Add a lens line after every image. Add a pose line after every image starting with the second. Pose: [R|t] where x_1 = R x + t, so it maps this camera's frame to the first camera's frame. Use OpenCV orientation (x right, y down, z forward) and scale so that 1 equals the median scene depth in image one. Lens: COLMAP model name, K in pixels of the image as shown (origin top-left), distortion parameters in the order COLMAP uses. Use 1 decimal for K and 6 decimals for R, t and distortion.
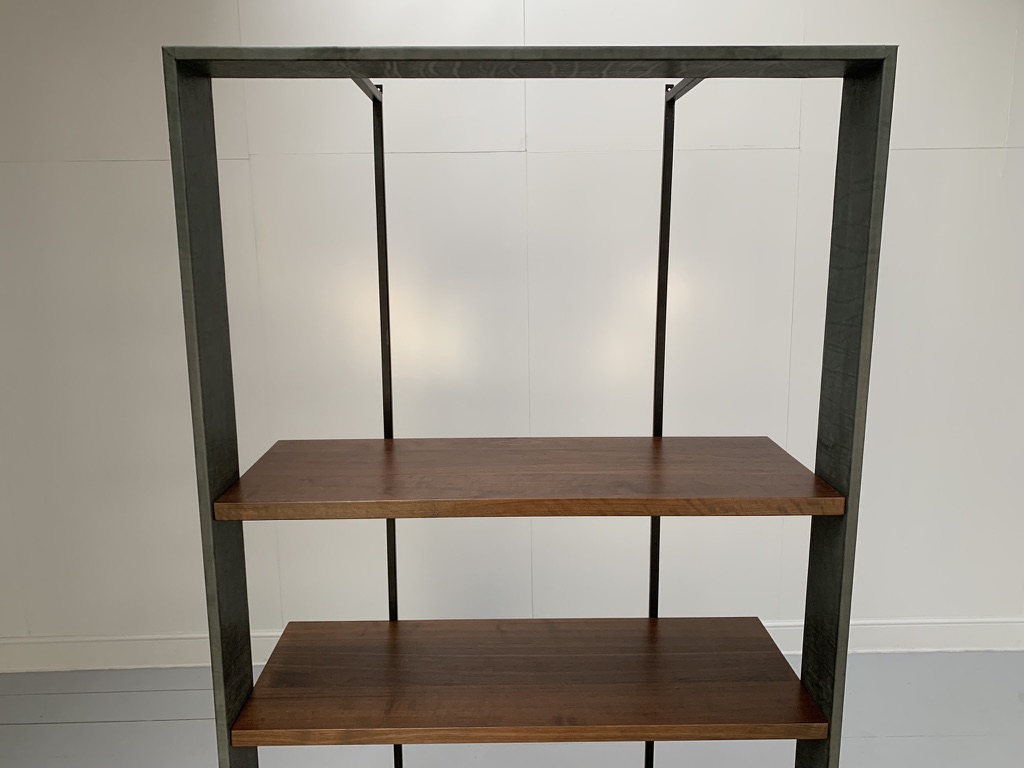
lens RADIAL K [[780.6, 0, 502.6], [0, 780.6, 386.1], [0, 0, 1]] dist [0.023945, -0.046565]
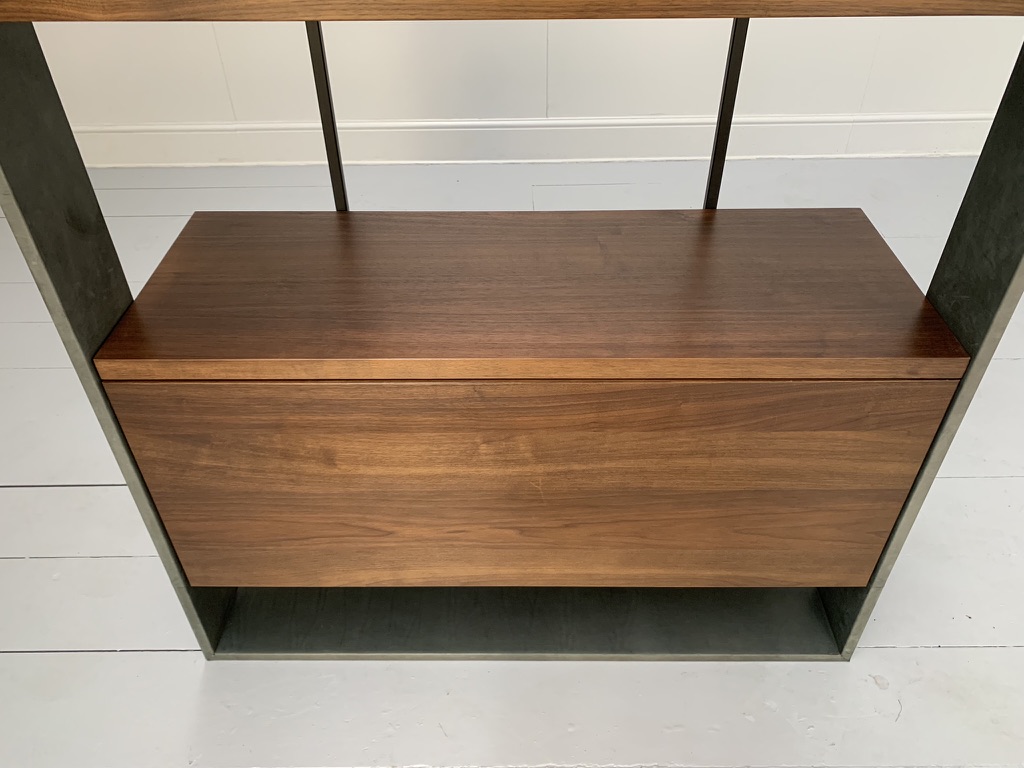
lens RADIAL K [[780.6, 0, 511.1], [0, 780.6, 385.2], [0, 0, 1]] dist [0.023945, -0.046565]
pose [[0.999453, 0.014225, -0.029845, 0.045226], [0.002093, 0.873666, 0.486522, 0.110043], [0.032995, -0.486319, 0.873158, 0.364956]]
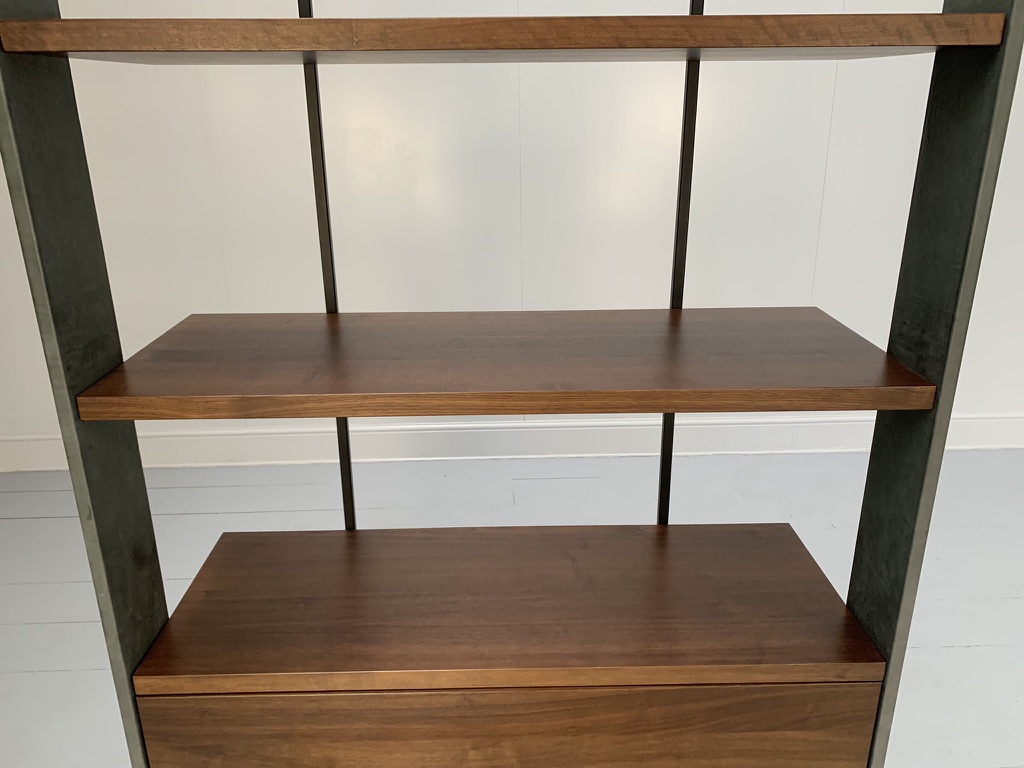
lens RADIAL K [[780.6, 0, 509.5], [0, 780.6, 378.1], [0, 0, 1]] dist [0.023945, -0.046565]
pose [[0.999940, -0.005790, -0.009264, 0.046229], [0.007161, 0.987789, 0.155635, 0.014971], [0.008249, -0.155692, 0.987771, 0.245149]]
